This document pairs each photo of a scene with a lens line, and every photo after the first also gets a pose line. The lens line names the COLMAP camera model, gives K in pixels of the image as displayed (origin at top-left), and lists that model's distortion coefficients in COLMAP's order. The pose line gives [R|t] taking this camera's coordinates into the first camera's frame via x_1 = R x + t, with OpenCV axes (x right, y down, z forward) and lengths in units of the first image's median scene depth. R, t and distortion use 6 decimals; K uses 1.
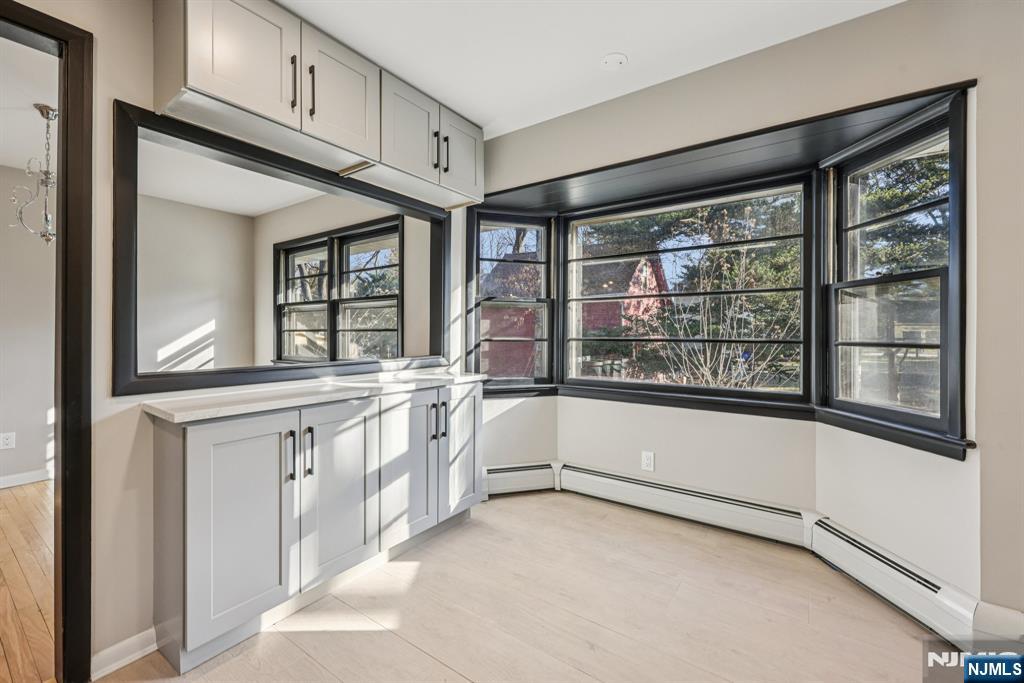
lens RADIAL K [[418.5, 0, 514.0], [0, 418.5, 339.6], [0, 0, 1]] dist [0.002831, 0.000297]
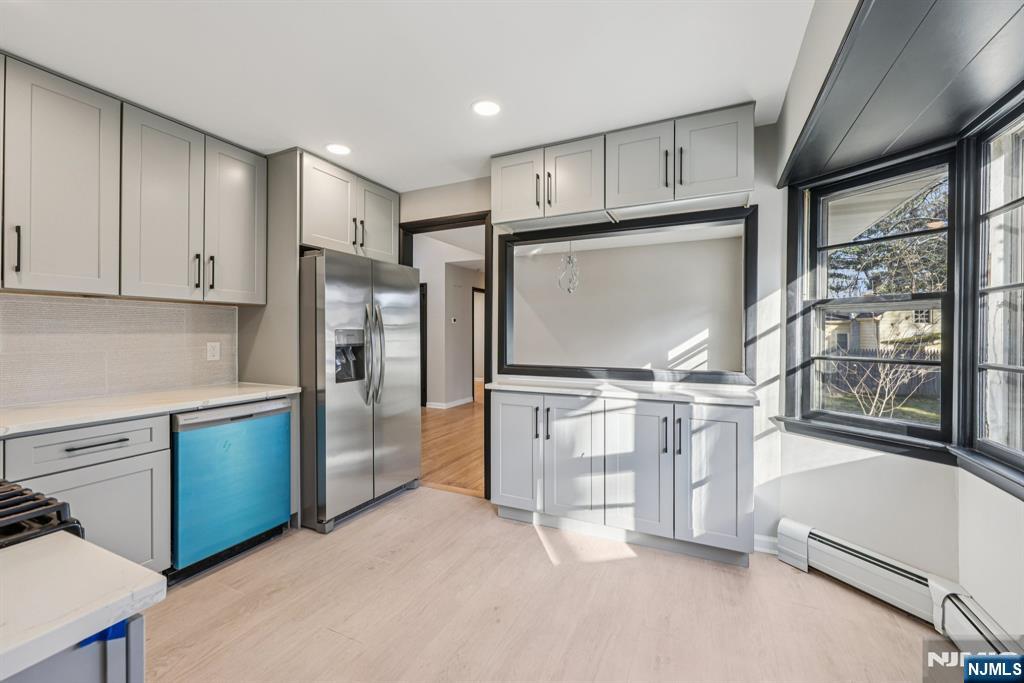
lens RADIAL K [[418.5, 0, 519.7], [0, 418.5, 336.7], [0, 0, 1]] dist [0.002831, 0.000297]
pose [[0.187717, 0.004745, -0.982212, 0.750942], [-0.014074, 0.999899, 0.002141, -0.039491], [0.982122, 0.013422, 0.187765, 0.459951]]
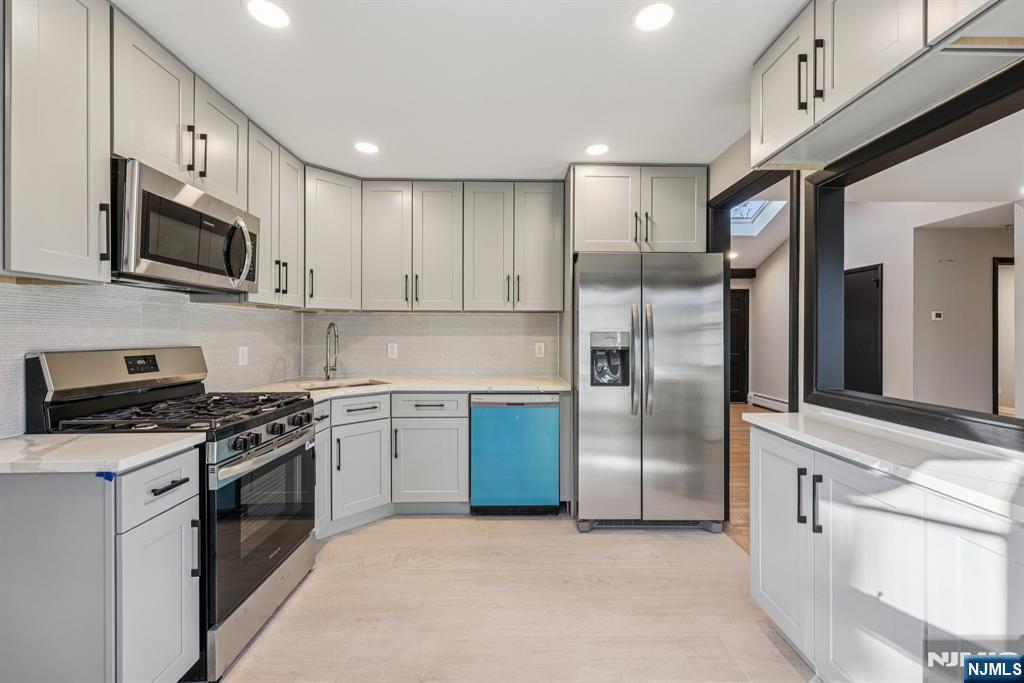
lens RADIAL K [[418.5, 0, 509.4], [0, 418.5, 338.8], [0, 0, 1]] dist [0.002831, 0.000297]
pose [[-0.805015, 0.000586, -0.593254, 0.376033], [-0.013720, 0.999714, 0.019604, -0.051359], [0.593096, 0.023921, -0.804777, 0.983234]]
